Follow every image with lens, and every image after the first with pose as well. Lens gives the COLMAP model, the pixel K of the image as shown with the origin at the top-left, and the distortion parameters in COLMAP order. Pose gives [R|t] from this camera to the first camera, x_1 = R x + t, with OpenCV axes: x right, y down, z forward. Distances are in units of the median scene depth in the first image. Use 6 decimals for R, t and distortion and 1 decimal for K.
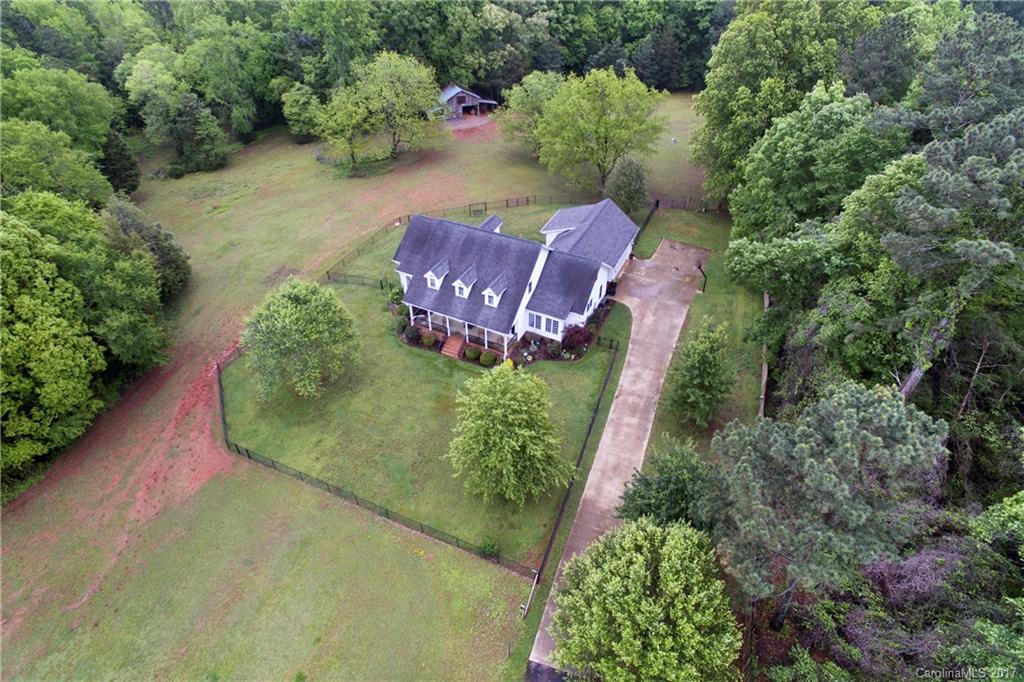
lens RADIAL K [[587.8, 0, 512.0], [0, 587.8, 341.0], [0, 0, 1]] dist [-0.052944, 0.000623]
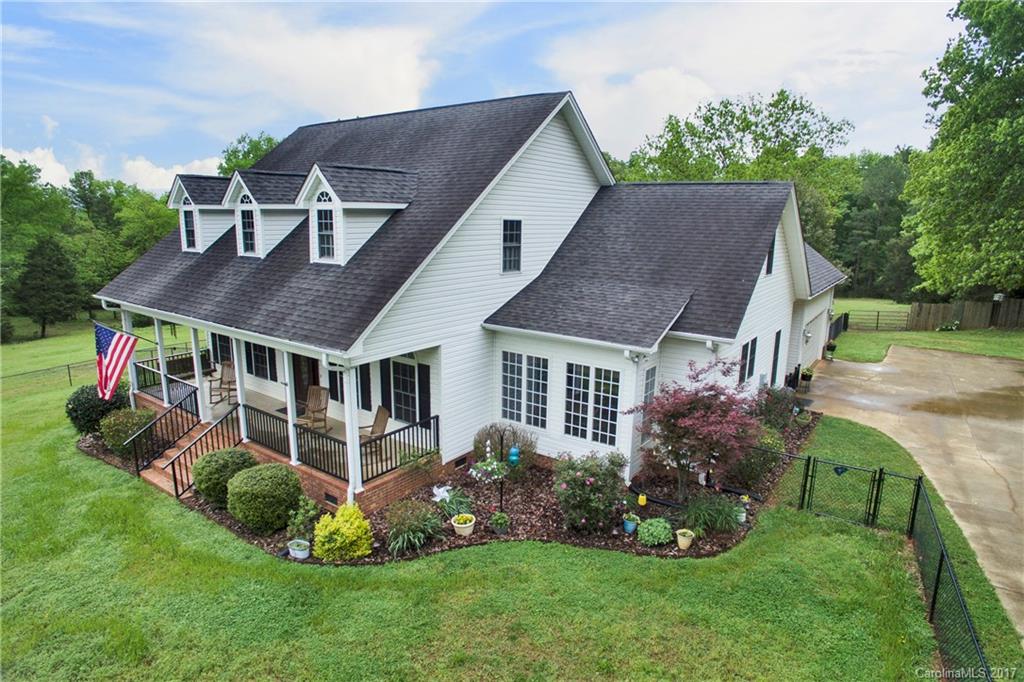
lens RADIAL K [[587.8, 0, 512.0], [0, 587.8, 341.0], [0, 0, 1]] dist [-0.052944, 0.000623]
pose [[0.987183, 0.038529, -0.154871, 0.071777], [-0.113769, 0.850447, -0.513611, 0.075596], [0.111921, 0.524647, 0.843931, 0.787032]]
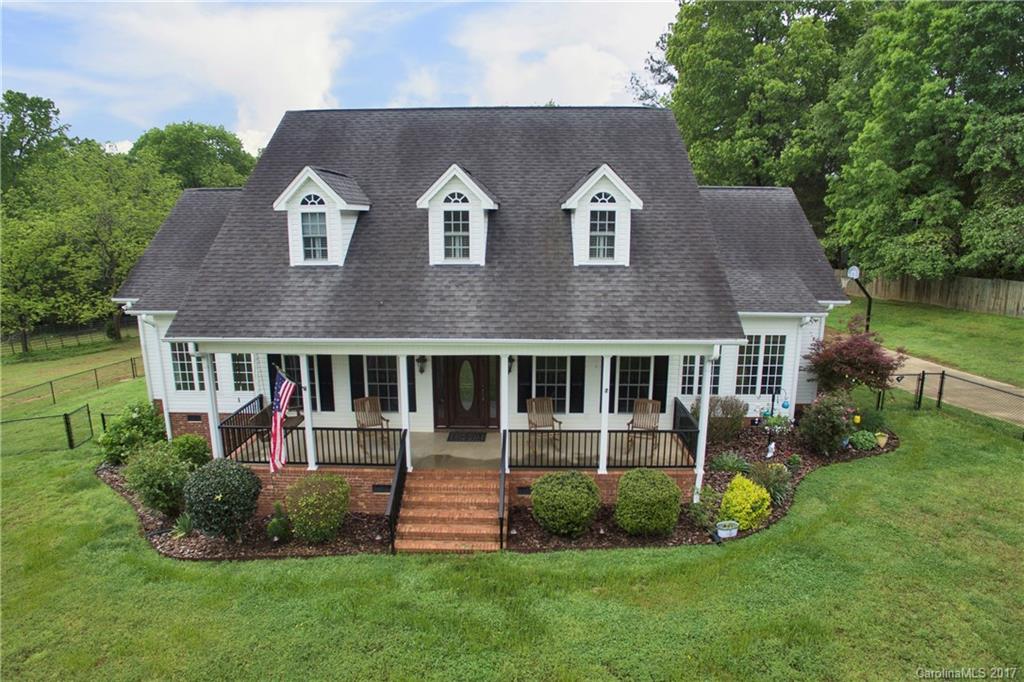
lens RADIAL K [[587.8, 0, 512.0], [0, 587.8, 341.0], [0, 0, 1]] dist [-0.052944, 0.000623]
pose [[0.907759, -0.095807, 0.408404, -0.158260], [0.294527, 0.838816, -0.457866, 0.060309], [-0.298709, 0.535918, 0.789661, 0.801304]]
